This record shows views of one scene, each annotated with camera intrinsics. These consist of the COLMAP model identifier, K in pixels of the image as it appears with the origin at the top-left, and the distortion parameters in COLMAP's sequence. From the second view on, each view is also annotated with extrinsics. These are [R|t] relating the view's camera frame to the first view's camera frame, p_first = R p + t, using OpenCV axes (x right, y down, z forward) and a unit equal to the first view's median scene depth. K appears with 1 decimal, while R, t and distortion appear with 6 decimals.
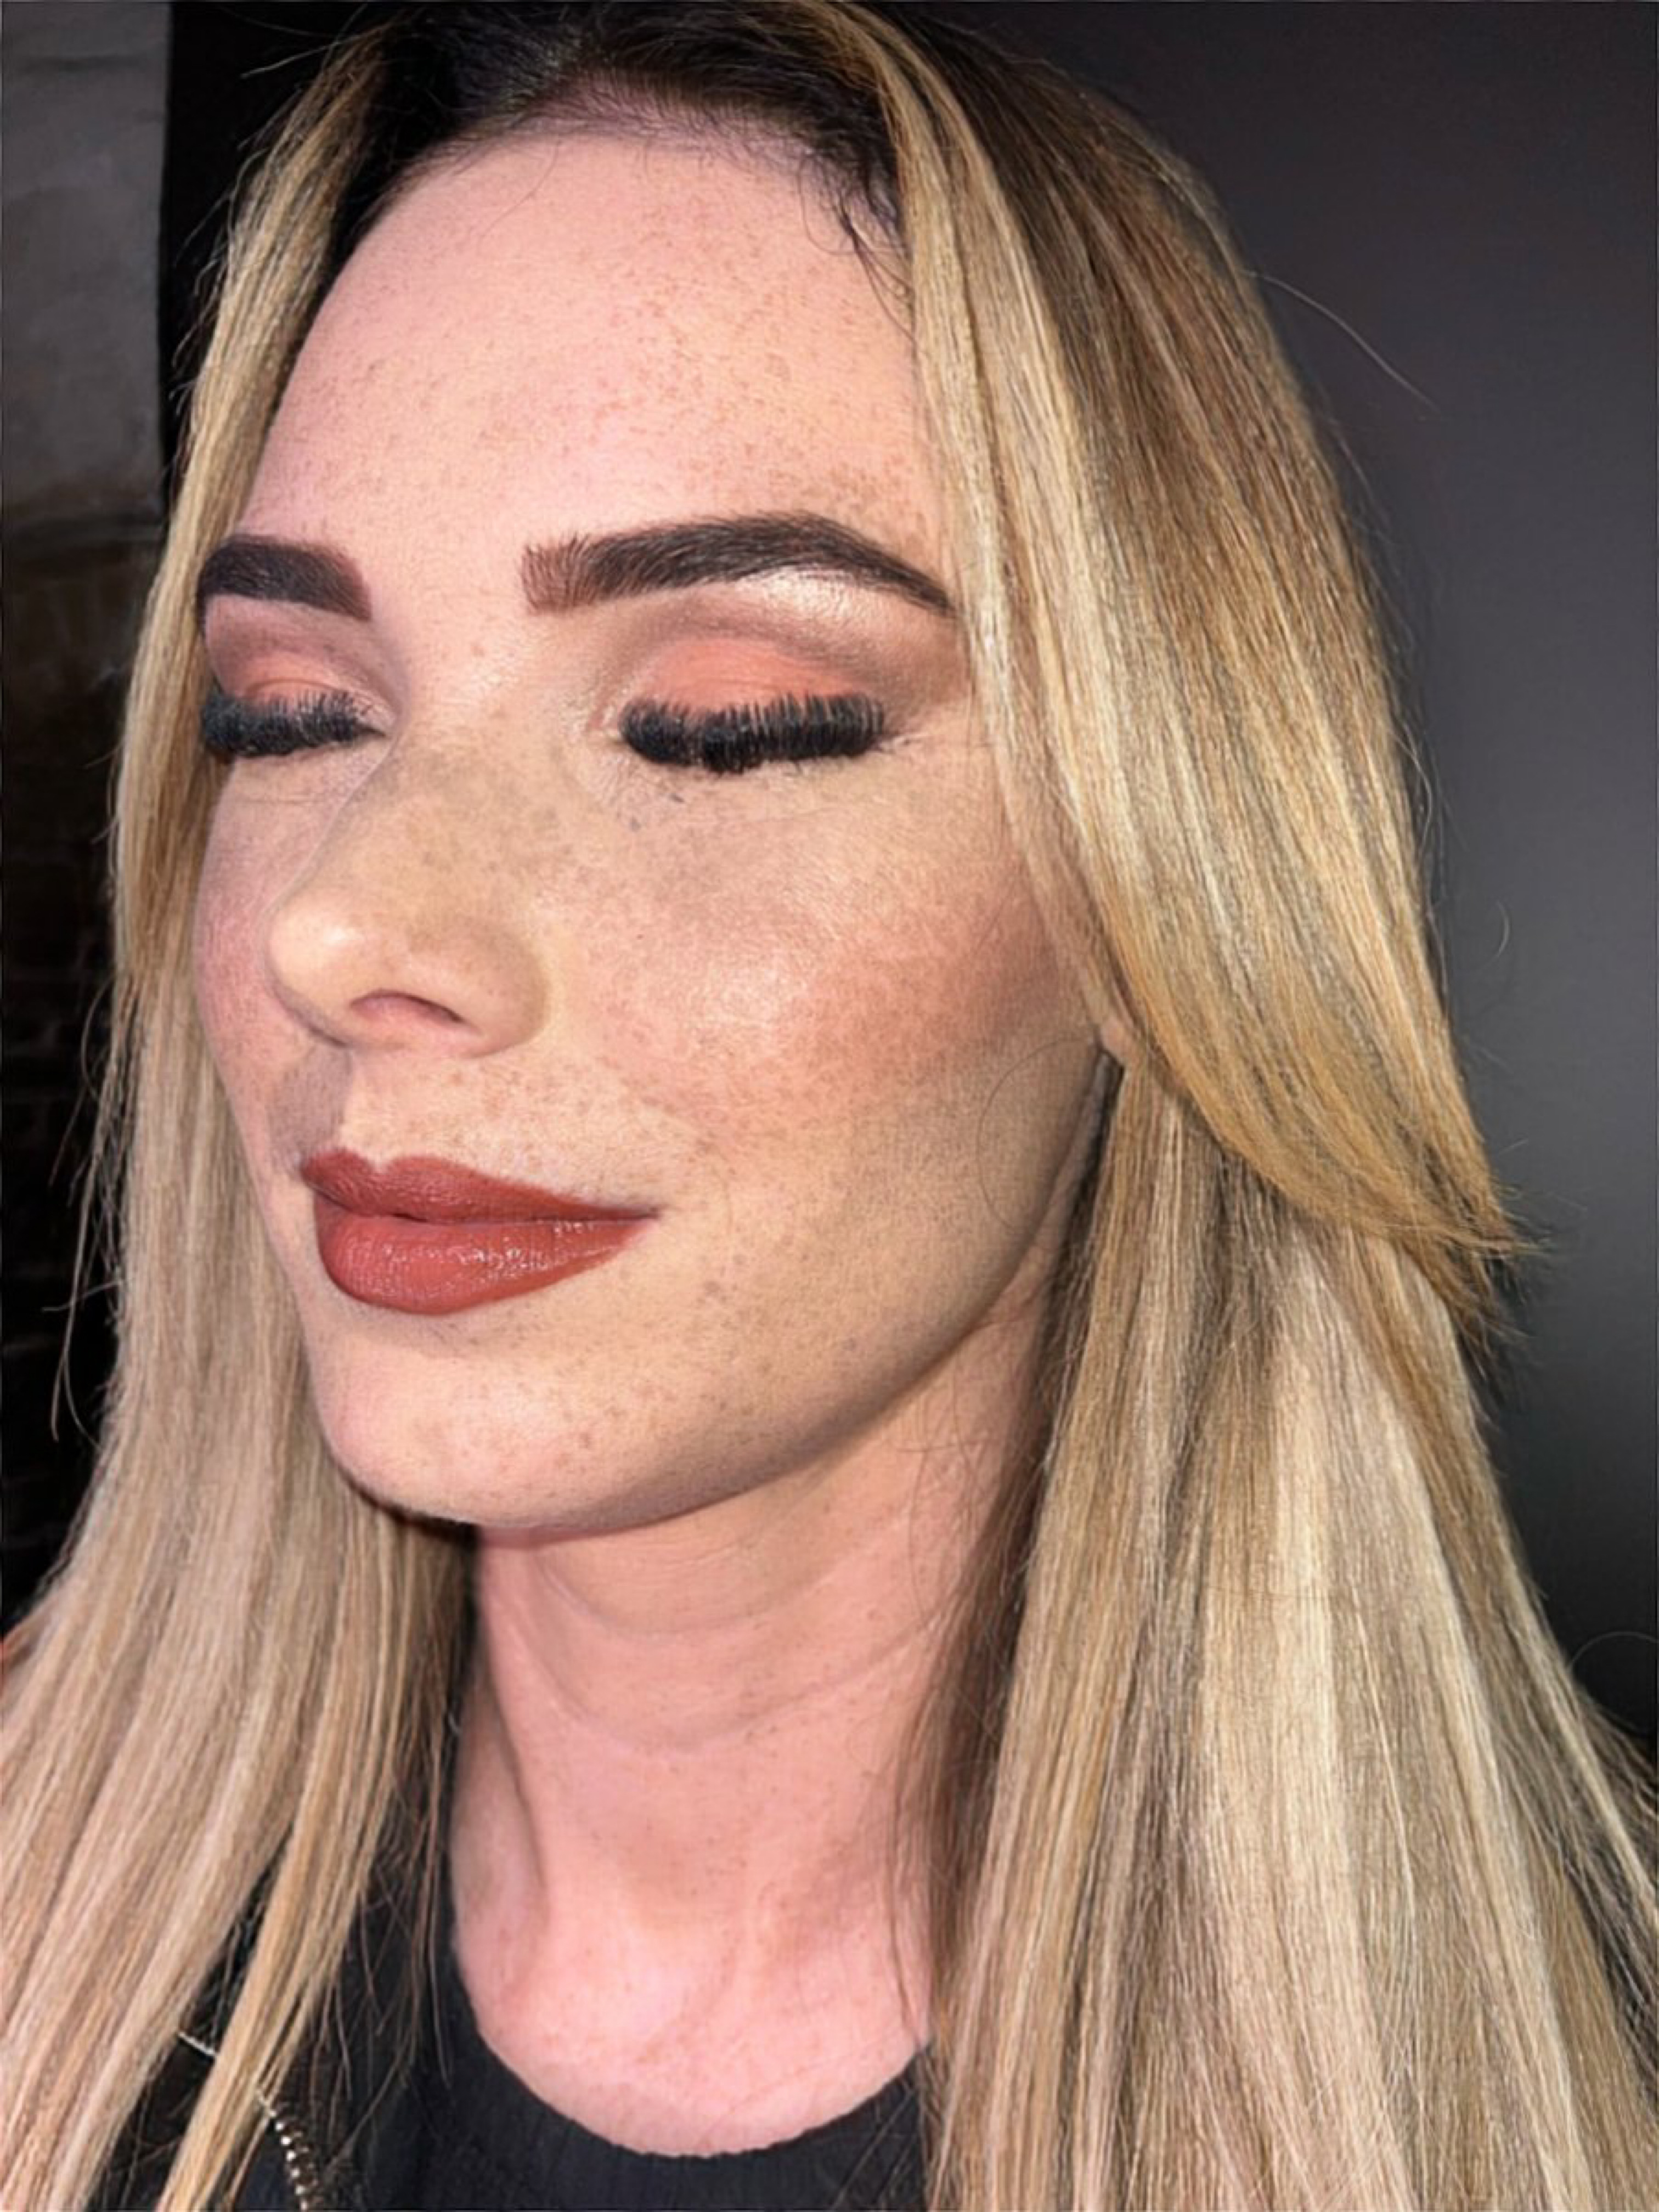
lens RADIAL K [[1698.3, 0, 841.0], [0, 1698.3, 1087.3], [0, 0, 1]] dist [0.052324, -0.050373]
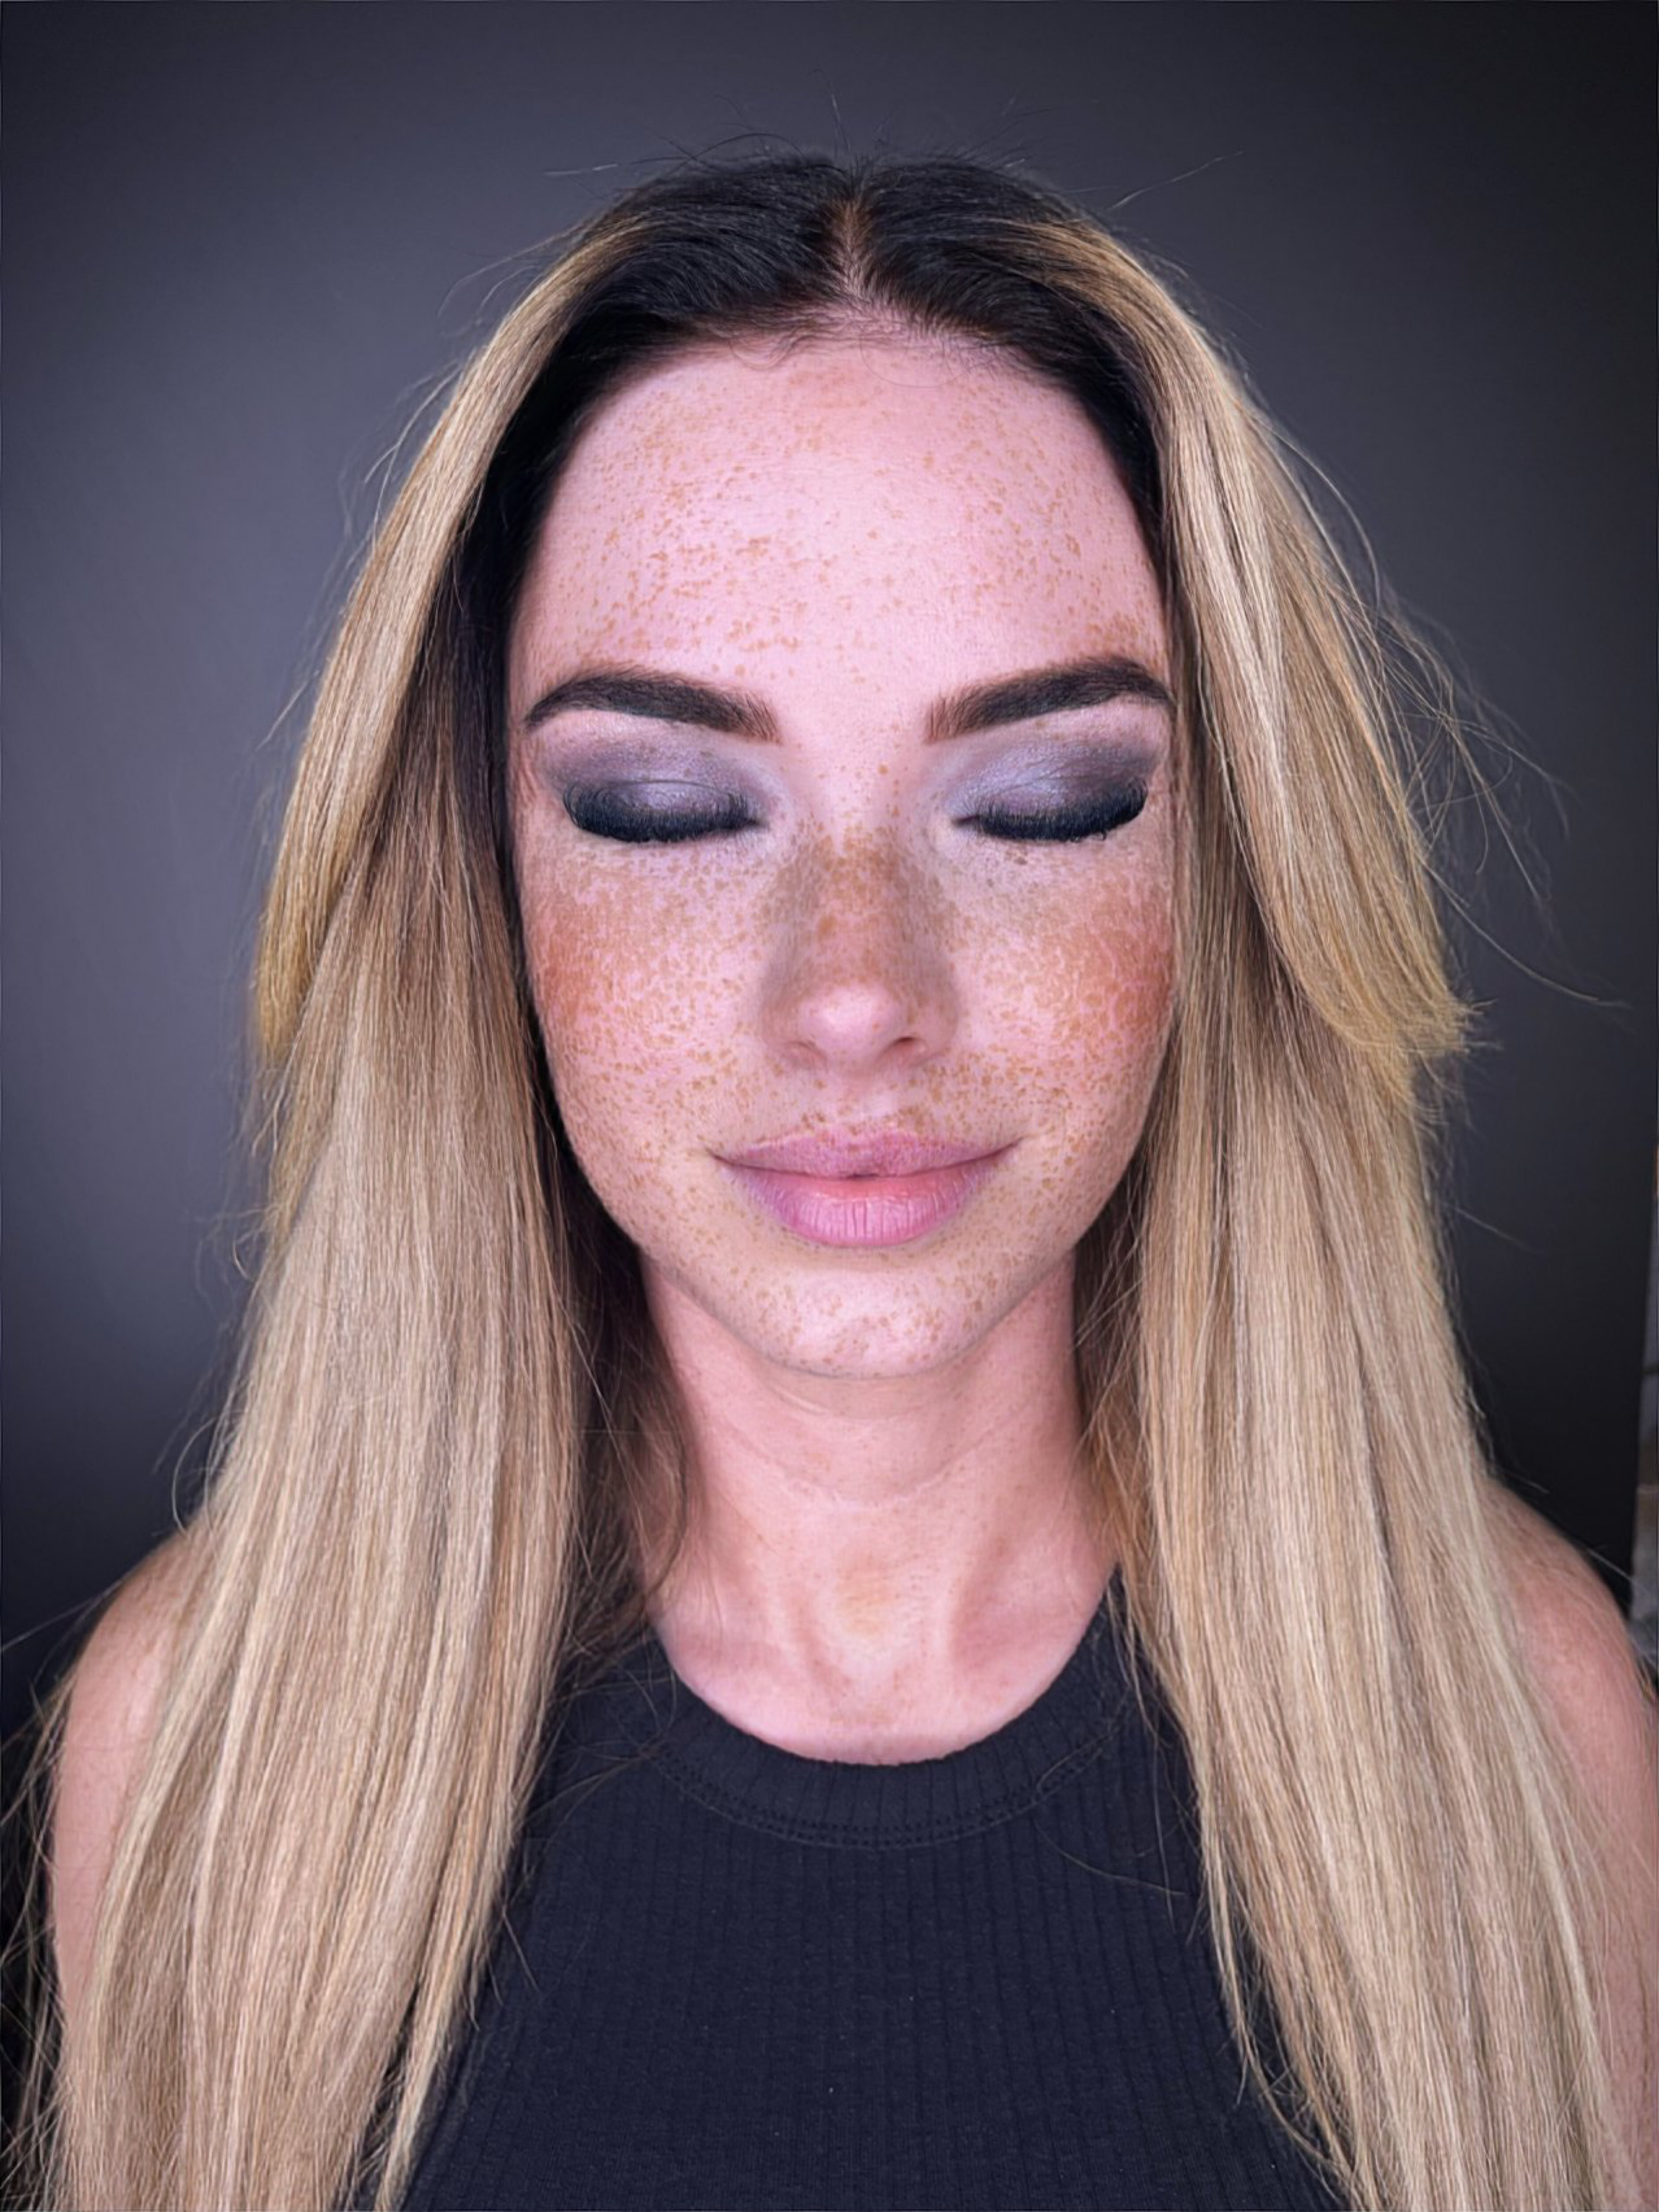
lens RADIAL K [[1698.3, 0, 838.8], [0, 1698.3, 1105.5], [0, 0, 1]] dist [0.052324, -0.050373]
pose [[0.901868, -0.182360, 0.391635, -0.826801], [0.112518, 0.974406, 0.194611, -0.262315], [-0.417101, -0.131447, 0.899304, -0.235064]]
